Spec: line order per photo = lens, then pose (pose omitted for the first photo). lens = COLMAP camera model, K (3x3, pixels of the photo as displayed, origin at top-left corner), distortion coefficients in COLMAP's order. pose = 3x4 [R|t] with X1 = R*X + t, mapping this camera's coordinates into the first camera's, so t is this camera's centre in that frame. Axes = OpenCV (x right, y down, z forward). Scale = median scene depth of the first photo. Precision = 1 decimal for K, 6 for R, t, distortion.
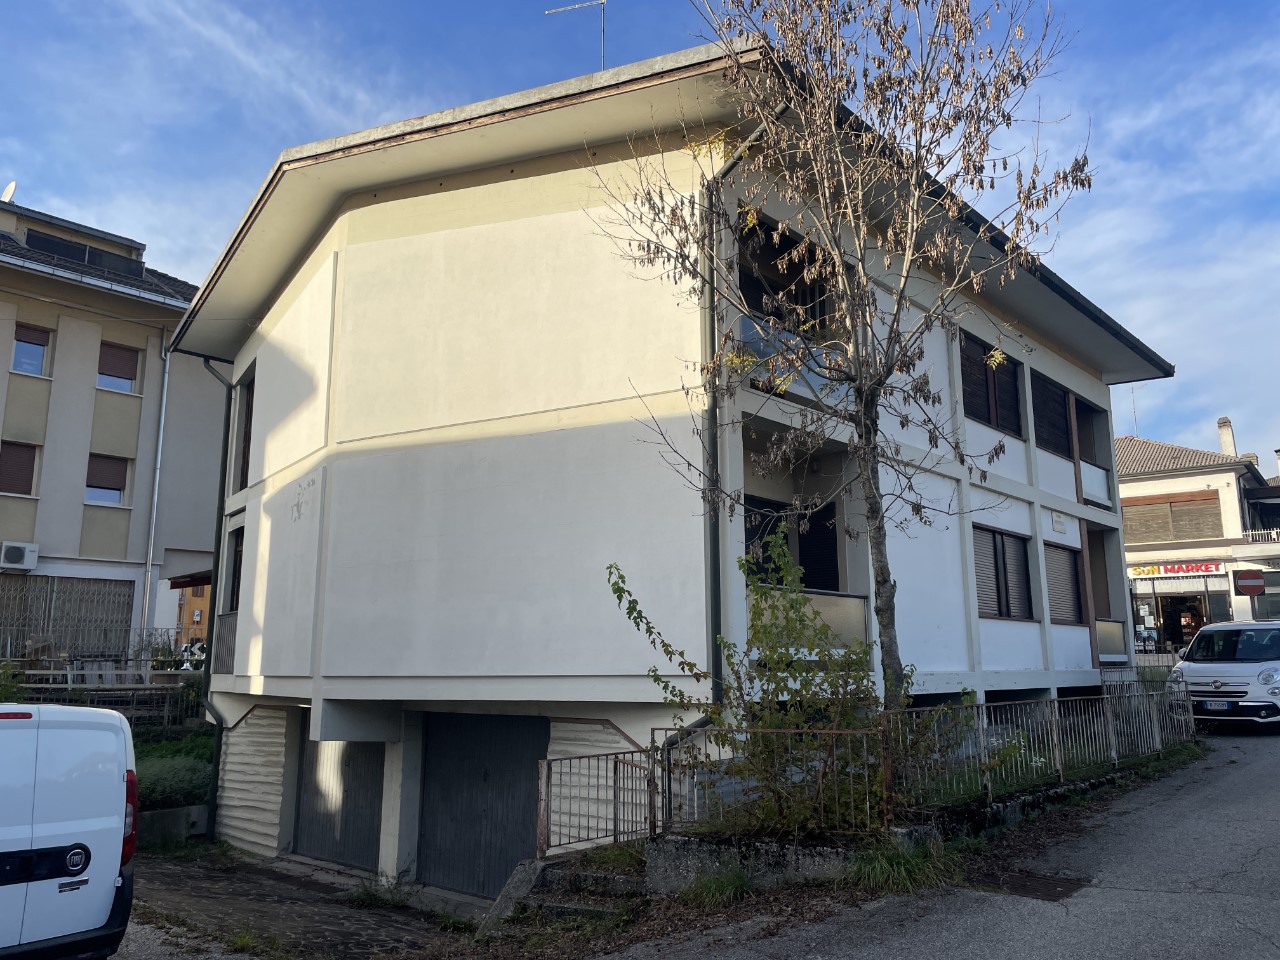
lens RADIAL K [[970.5, 0, 643.4], [0, 970.5, 473.9], [0, 0, 1]] dist [0.099265, -0.122786]
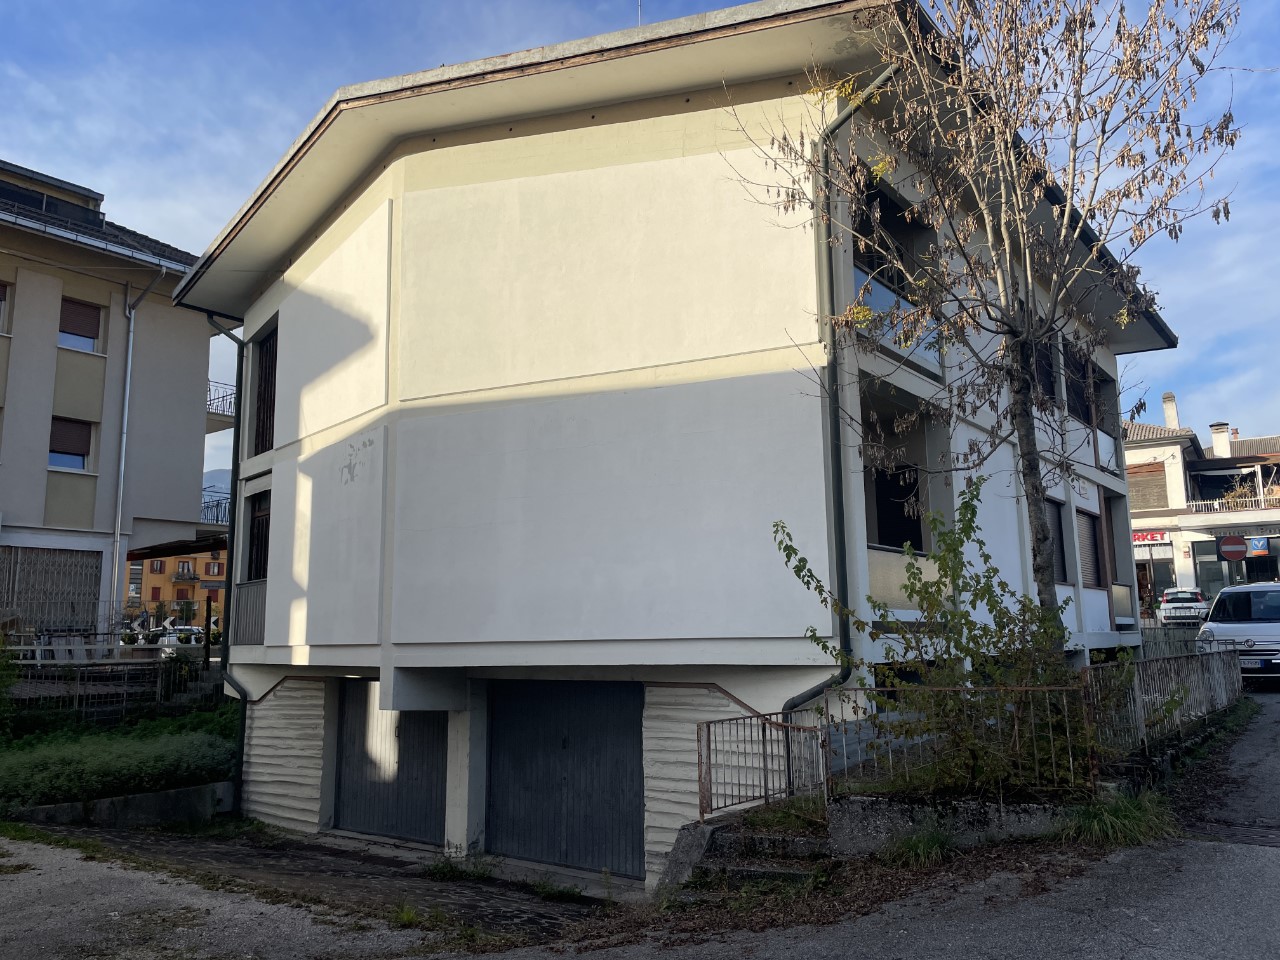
lens RADIAL K [[970.5, 0, 644.3], [0, 970.5, 475.9], [0, 0, 1]] dist [0.099265, -0.122786]
pose [[0.996537, 0.002789, 0.083101, -0.142364], [-0.005120, 0.999599, 0.027858, 0.012683], [-0.082990, -0.028187, 0.996152, 0.027764]]
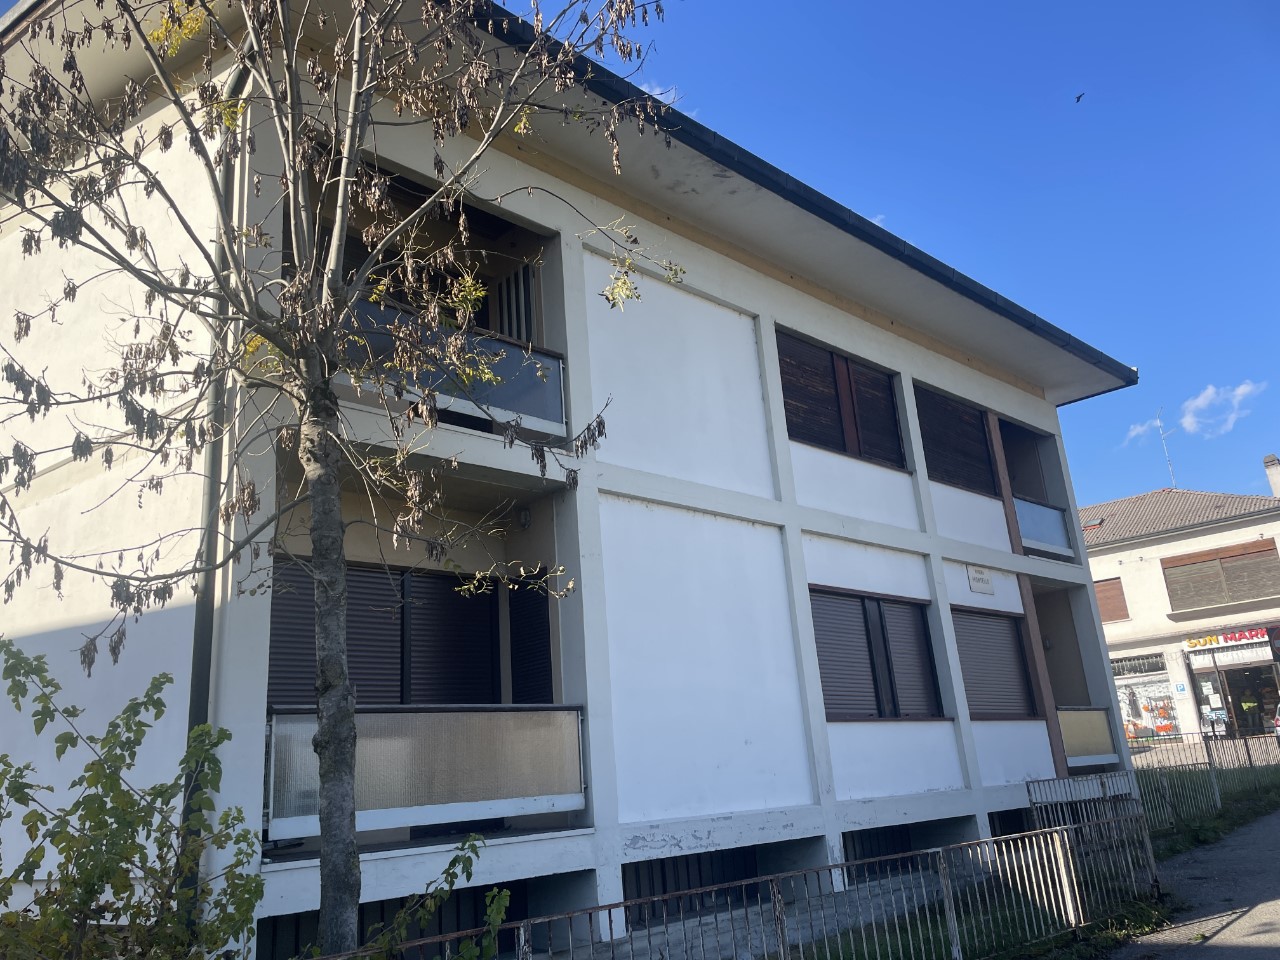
lens RADIAL K [[970.5, 0, 641.5], [0, 970.5, 487.5], [0, 0, 1]] dist [0.099265, -0.122786]
pose [[0.993569, -0.091729, -0.066385, 0.274024], [0.084463, 0.990876, -0.105025, 0.044455], [0.075413, 0.098743, 0.992251, 0.292393]]
